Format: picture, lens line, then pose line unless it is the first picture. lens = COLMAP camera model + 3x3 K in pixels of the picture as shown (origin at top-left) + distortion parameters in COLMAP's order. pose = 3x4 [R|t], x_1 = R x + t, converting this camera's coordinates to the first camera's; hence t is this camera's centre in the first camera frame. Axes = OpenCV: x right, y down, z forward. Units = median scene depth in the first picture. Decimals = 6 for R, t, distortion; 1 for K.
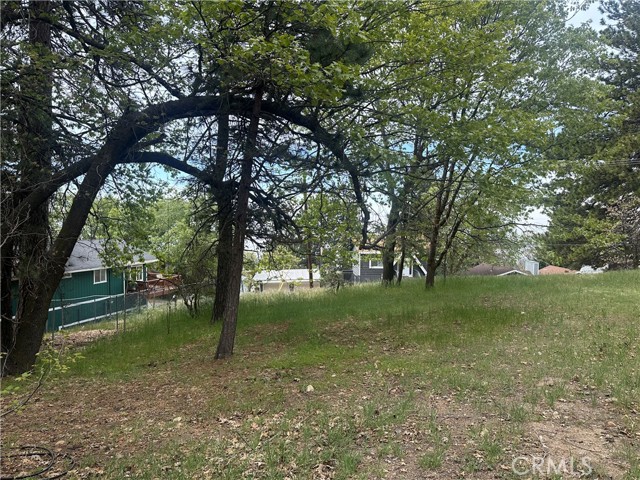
lens RADIAL K [[450.0, 0, 319.3], [0, 450.0, 235.9], [0, 0, 1]] dist [0.064539, -0.083595]
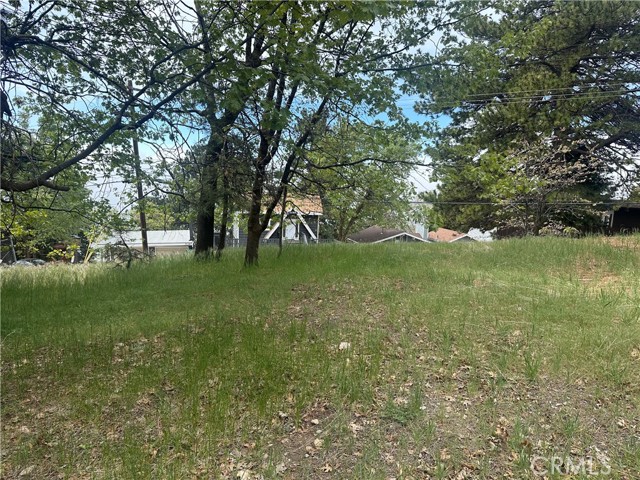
lens RADIAL K [[450.0, 0, 319.3], [0, 450.0, 239.6], [0, 0, 1]] dist [0.064539, -0.083595]
pose [[0.979605, 0.003011, 0.200910, 0.269245], [-0.022040, 0.995464, 0.092546, 0.026868], [-0.199721, -0.095087, 0.975228, 0.479265]]
